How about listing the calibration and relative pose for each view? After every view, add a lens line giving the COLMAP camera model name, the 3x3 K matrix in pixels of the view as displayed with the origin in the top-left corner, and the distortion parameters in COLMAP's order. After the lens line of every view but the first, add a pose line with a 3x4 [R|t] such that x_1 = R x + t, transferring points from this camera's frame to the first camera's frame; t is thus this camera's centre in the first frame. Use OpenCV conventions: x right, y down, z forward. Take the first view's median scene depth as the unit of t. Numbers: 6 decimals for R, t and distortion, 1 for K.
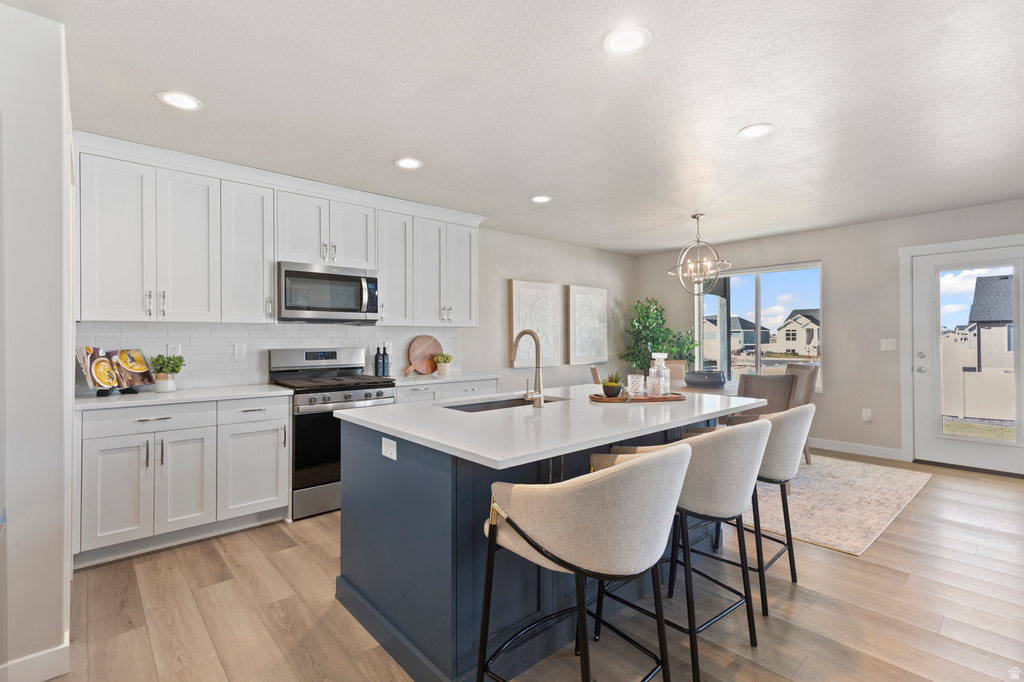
lens RADIAL K [[472.3, 0, 510.3], [0, 472.3, 333.1], [0, 0, 1]] dist [0.023843, -0.000258]
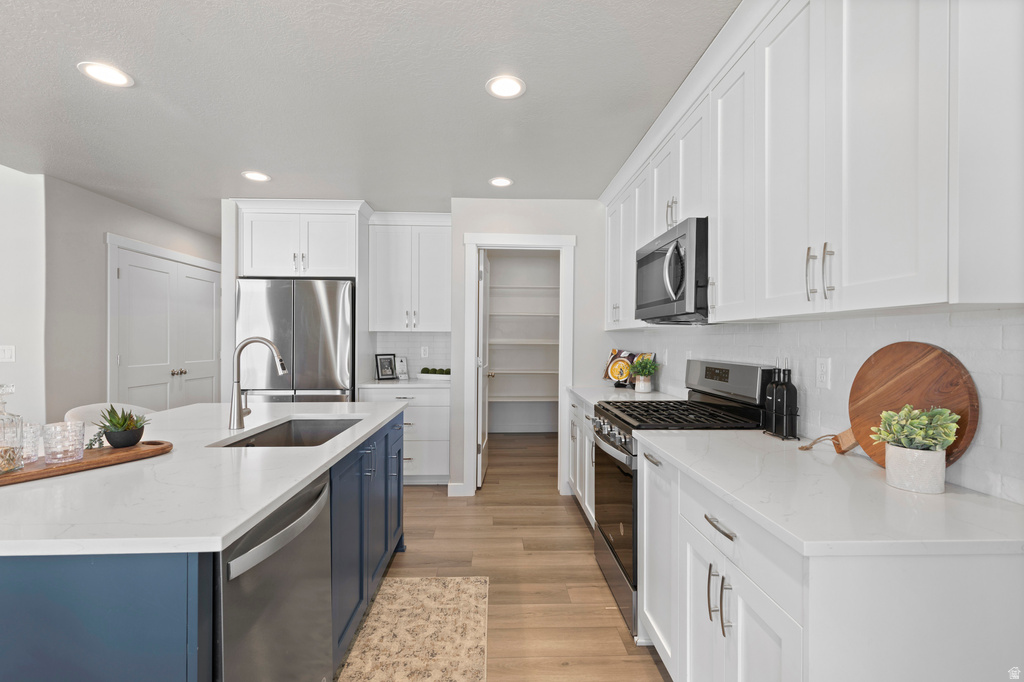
lens RADIAL K [[472.3, 0, 509.4], [0, 472.3, 337.9], [0, 0, 1]] dist [0.023843, -0.000258]
pose [[-0.630392, -0.002003, -0.776275, 0.257015], [0.005692, 0.999958, -0.007202, 0.003275], [0.776256, -0.008959, -0.630354, 1.172643]]
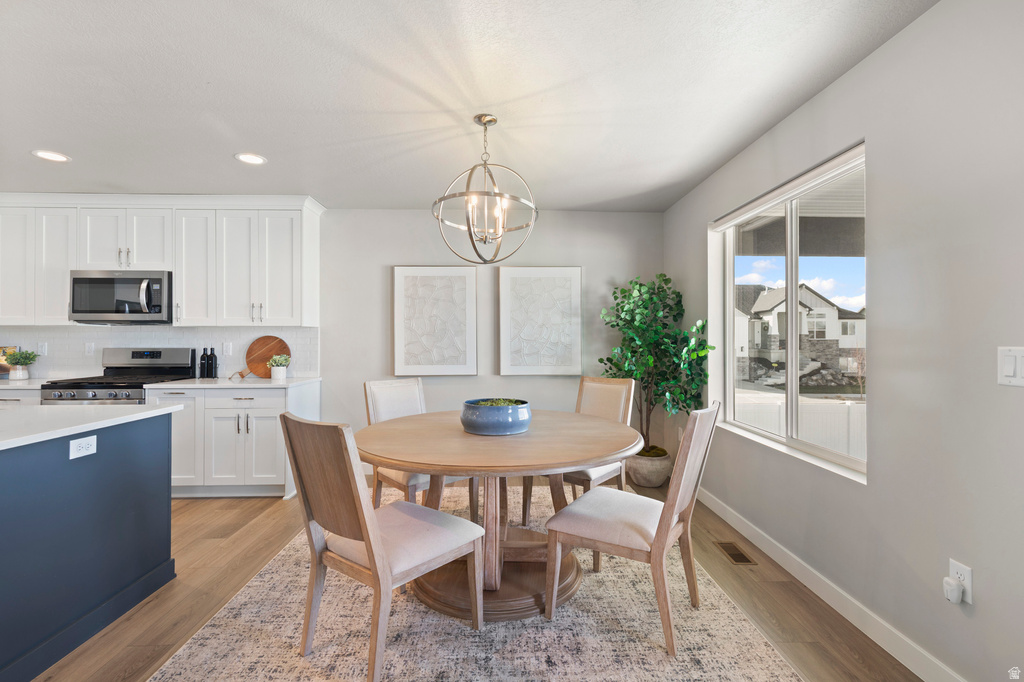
lens RADIAL K [[440.6, 0, 512.2], [0, 440.6, 337.5], [0, 0, 1]] dist [-0.001404, -0.000011]
pose [[0.782857, -0.000313, -0.622201, 0.867428], [0.005347, 0.999966, 0.006226, 0.006431], [0.622178, -0.008201, 0.782832, 0.727897]]
